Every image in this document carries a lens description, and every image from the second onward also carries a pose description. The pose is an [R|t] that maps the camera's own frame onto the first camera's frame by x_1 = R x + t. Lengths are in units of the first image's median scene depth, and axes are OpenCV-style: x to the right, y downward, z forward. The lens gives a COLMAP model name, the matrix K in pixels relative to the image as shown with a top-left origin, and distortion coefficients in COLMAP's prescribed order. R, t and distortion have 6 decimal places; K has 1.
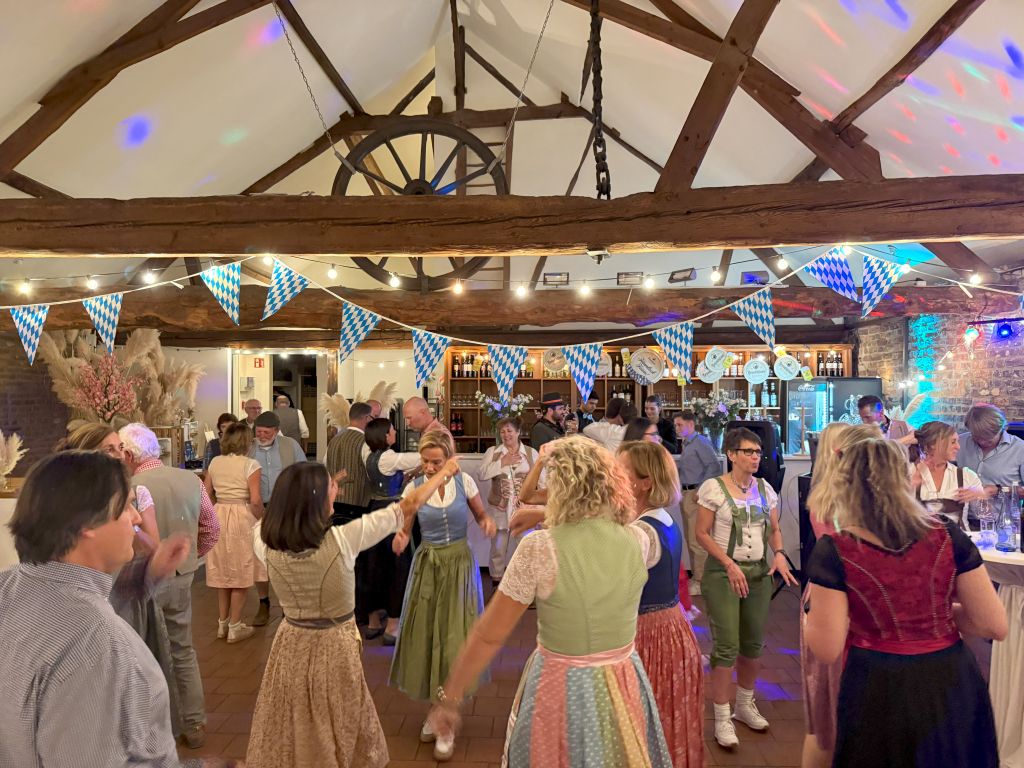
lens RADIAL K [[717.2, 0, 512.8], [0, 717.2, 383.2], [0, 0, 1]] dist [0.000986, 0.001041]
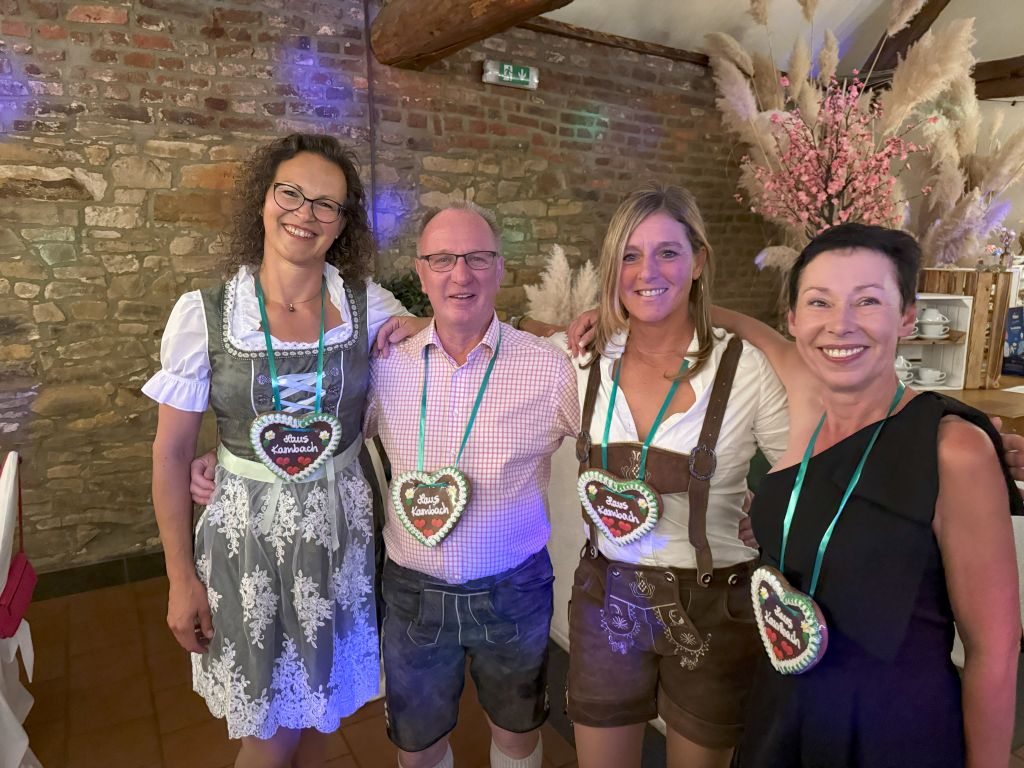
lens RADIAL K [[717.2, 0, 512.9], [0, 717.2, 384.0], [0, 0, 1]] dist [0.000986, 0.001041]
pose [[0.531298, 0.170739, -0.829802, -0.256236], [-0.003383, 0.979901, 0.199457, 0.042768], [0.847179, -0.103164, 0.521196, 0.535201]]
